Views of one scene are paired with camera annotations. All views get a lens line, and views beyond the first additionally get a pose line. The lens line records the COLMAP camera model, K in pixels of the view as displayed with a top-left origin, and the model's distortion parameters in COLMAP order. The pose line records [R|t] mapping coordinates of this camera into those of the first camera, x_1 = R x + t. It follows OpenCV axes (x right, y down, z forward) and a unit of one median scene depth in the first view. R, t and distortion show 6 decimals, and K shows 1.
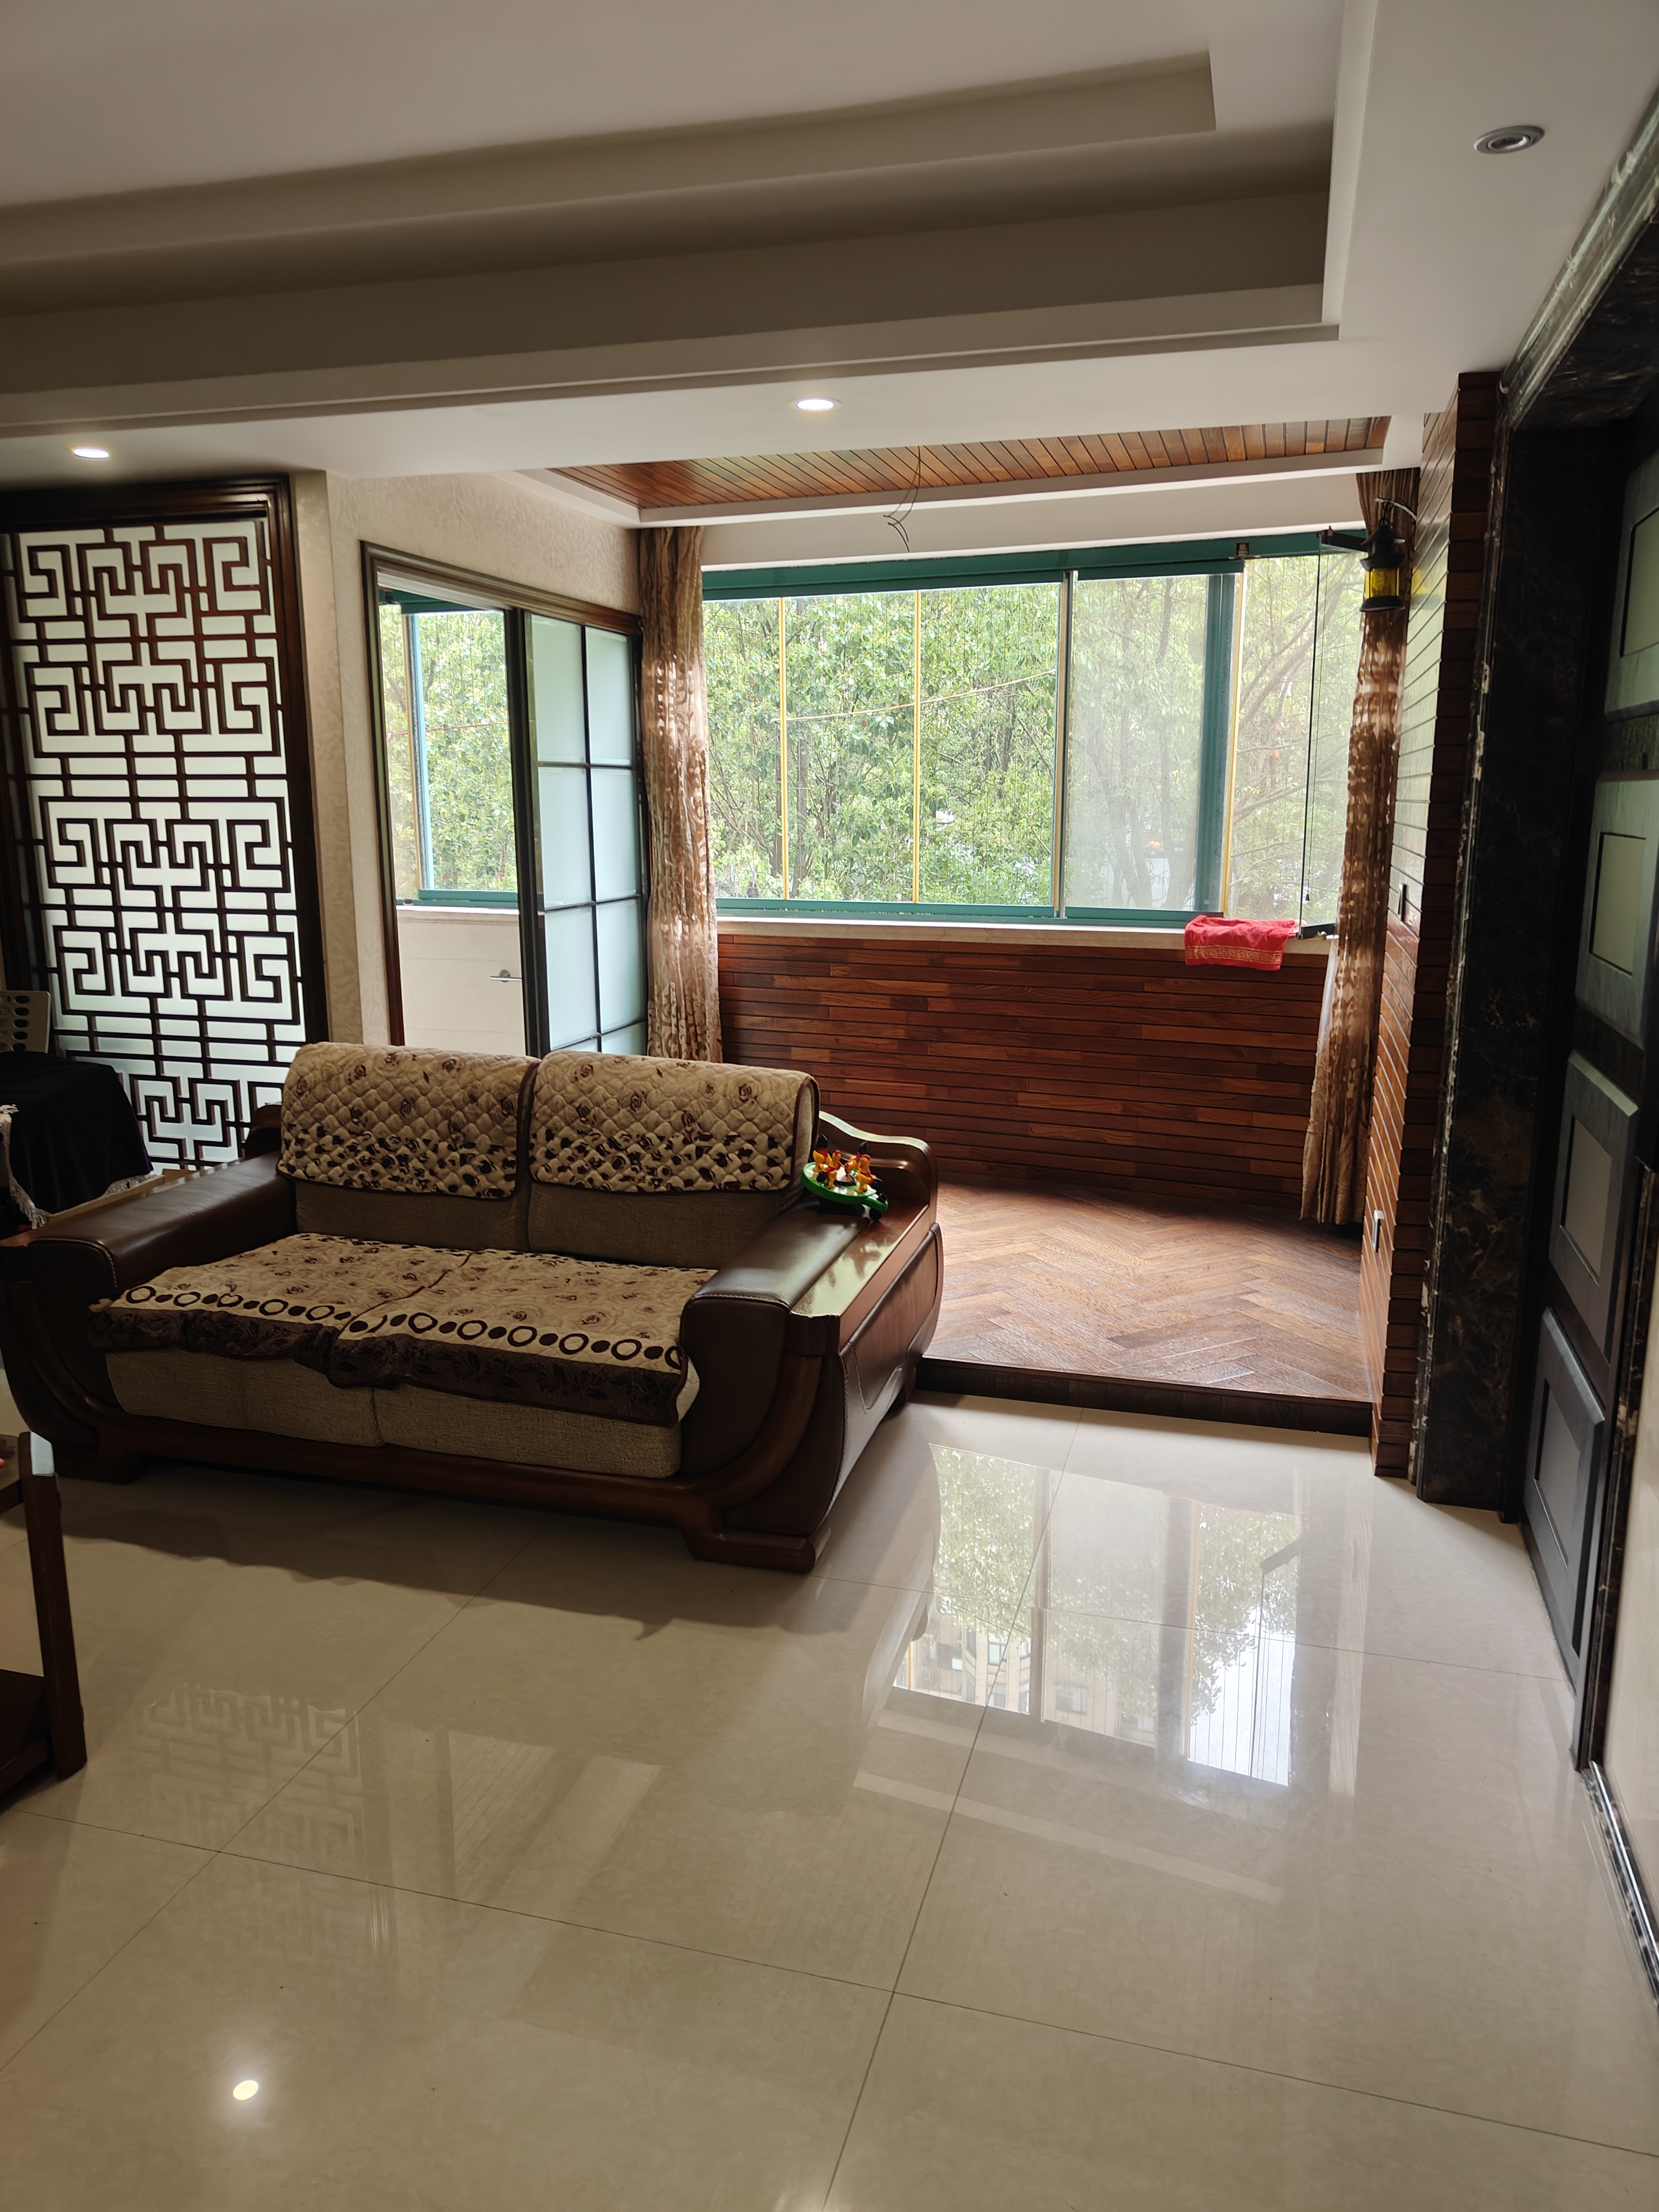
lens RADIAL K [[1561.6, 0, 828.8], [0, 1561.6, 1110.0], [0, 0, 1]] dist [0.003920, -0.015333]
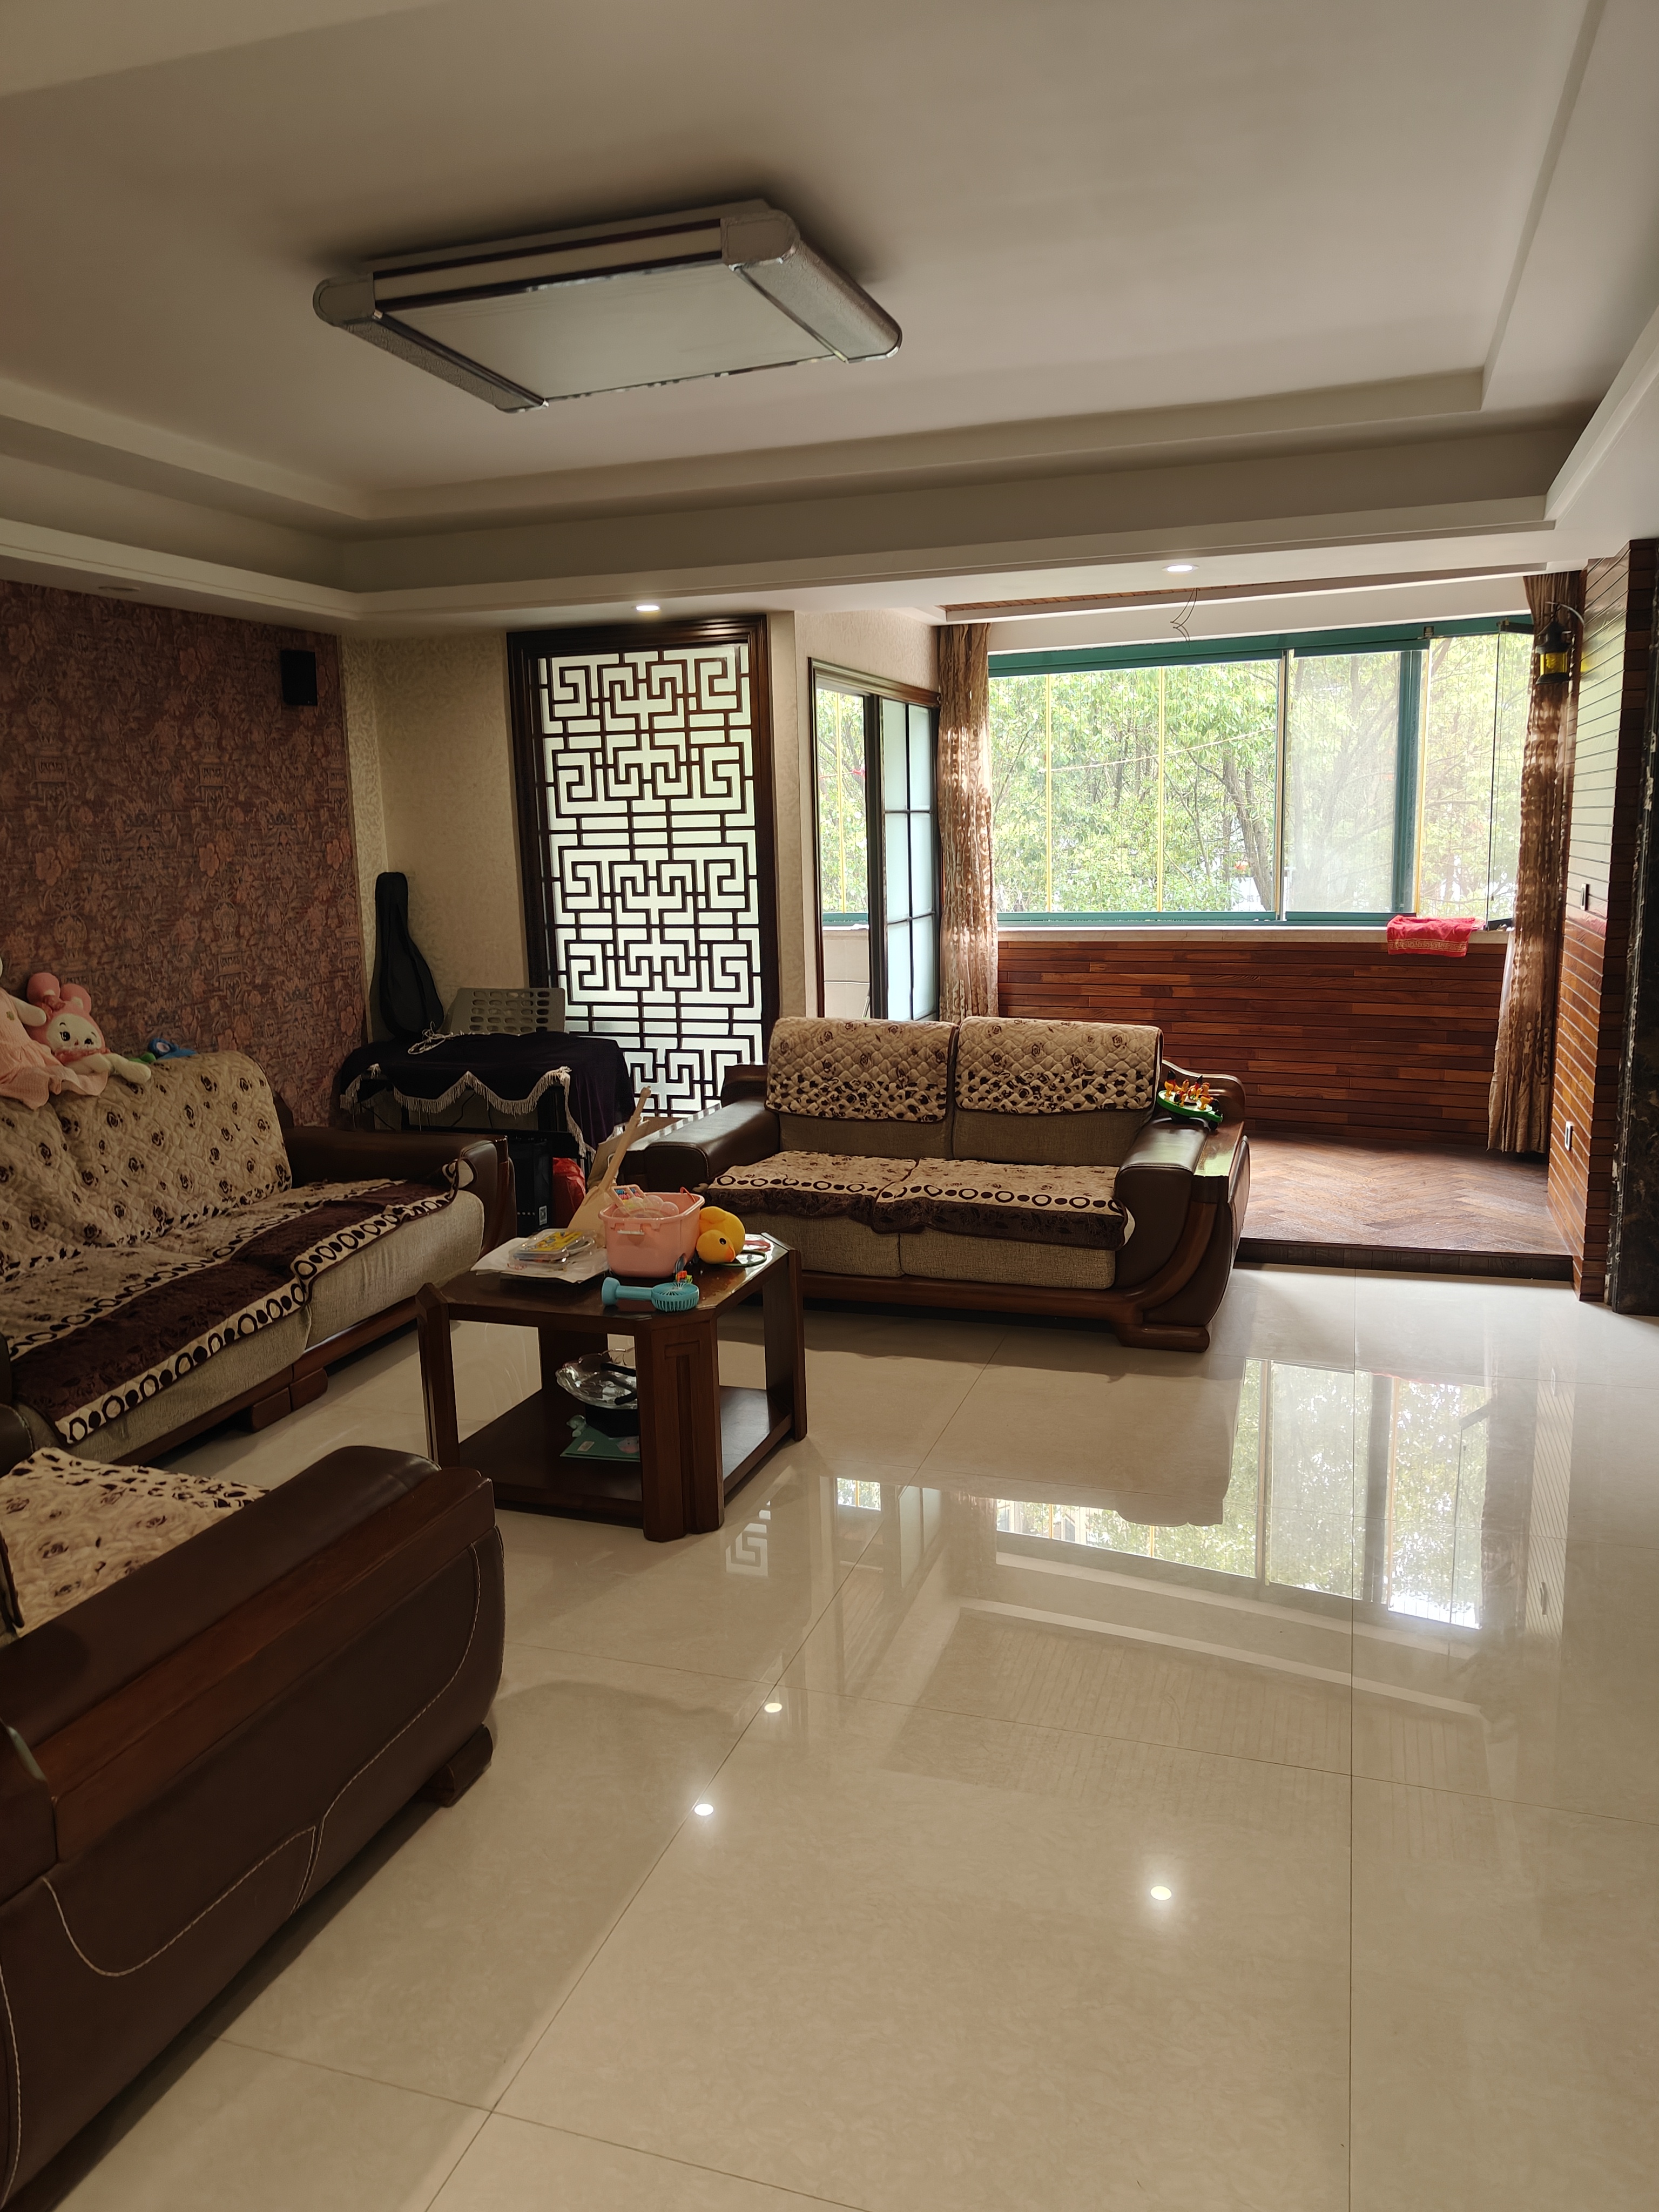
lens RADIAL K [[1561.6, 0, 826.5], [0, 1561.6, 1106.5], [0, 0, 1]] dist [0.003920, -0.015333]
pose [[0.998670, -0.017585, -0.048475, -0.208467], [0.016554, 0.999630, -0.021598, 0.062460], [0.048837, 0.020767, 0.998591, -0.359547]]
